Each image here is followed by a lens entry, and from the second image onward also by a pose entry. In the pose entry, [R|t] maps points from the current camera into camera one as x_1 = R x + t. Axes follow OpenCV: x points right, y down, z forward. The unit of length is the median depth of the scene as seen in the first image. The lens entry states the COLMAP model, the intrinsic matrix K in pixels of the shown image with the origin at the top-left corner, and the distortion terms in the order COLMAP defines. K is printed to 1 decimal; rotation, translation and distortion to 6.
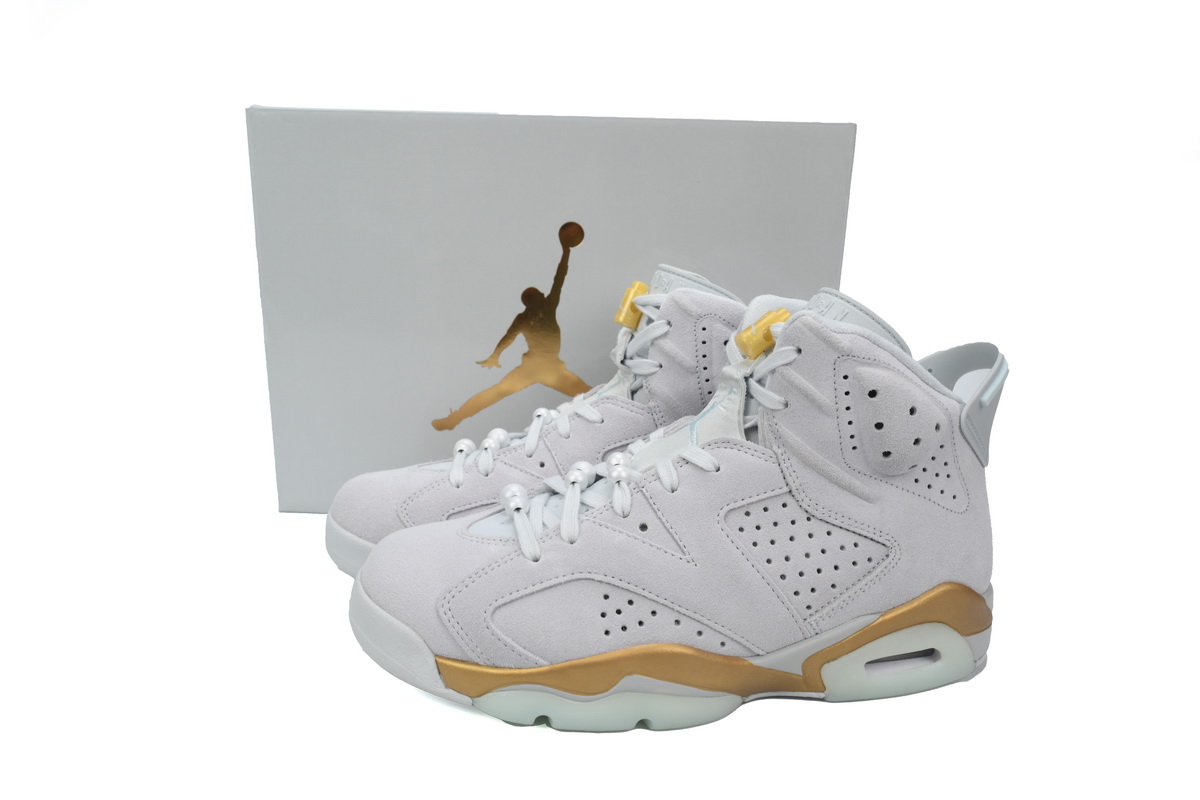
lens RADIAL K [[823.8, 0, 600.7], [0, 823.8, 393.4], [0, 0, 1]] dist [-0.014918, 0.001986]
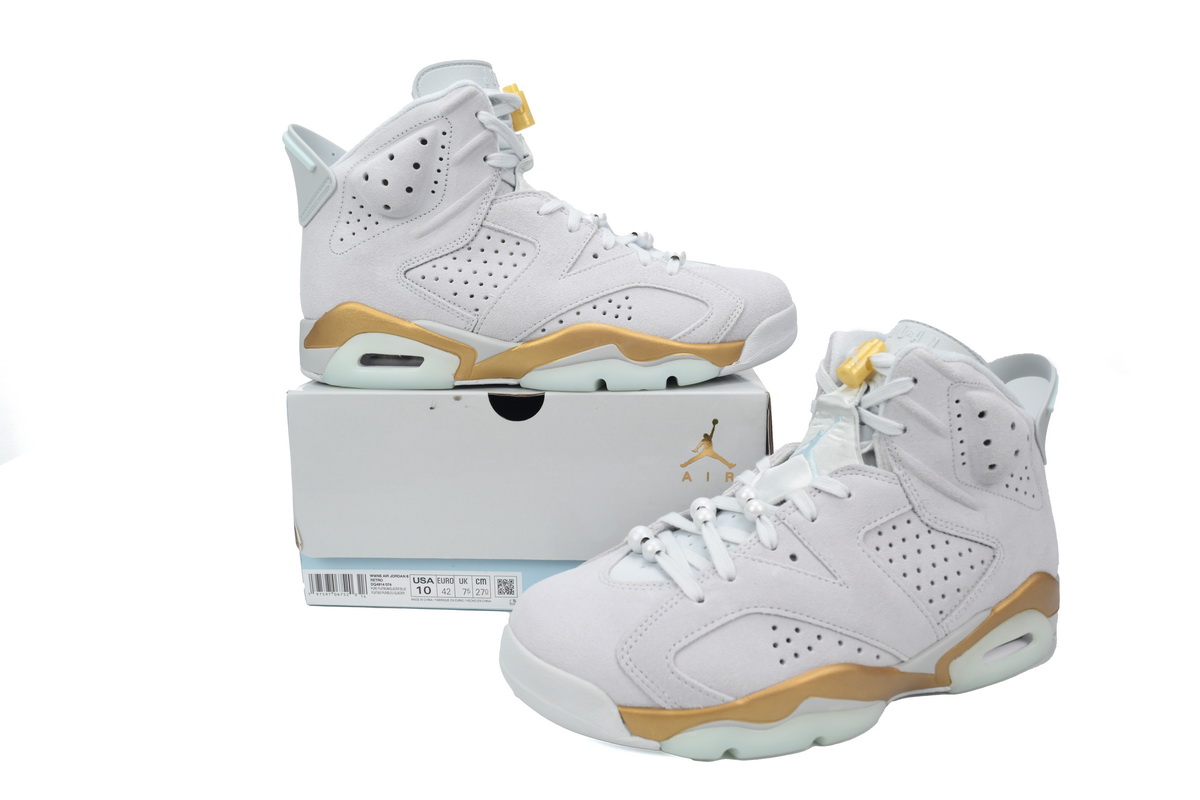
lens RADIAL K [[823.8, 0, 603.8], [0, 823.8, 390.3], [0, 0, 1]] dist [-0.014918, 0.001986]
pose [[0.982448, -0.080461, 0.168289, -0.348474], [0.078931, 0.996755, 0.015772, -0.088301], [-0.169012, -0.002212, 0.985611, -0.006248]]
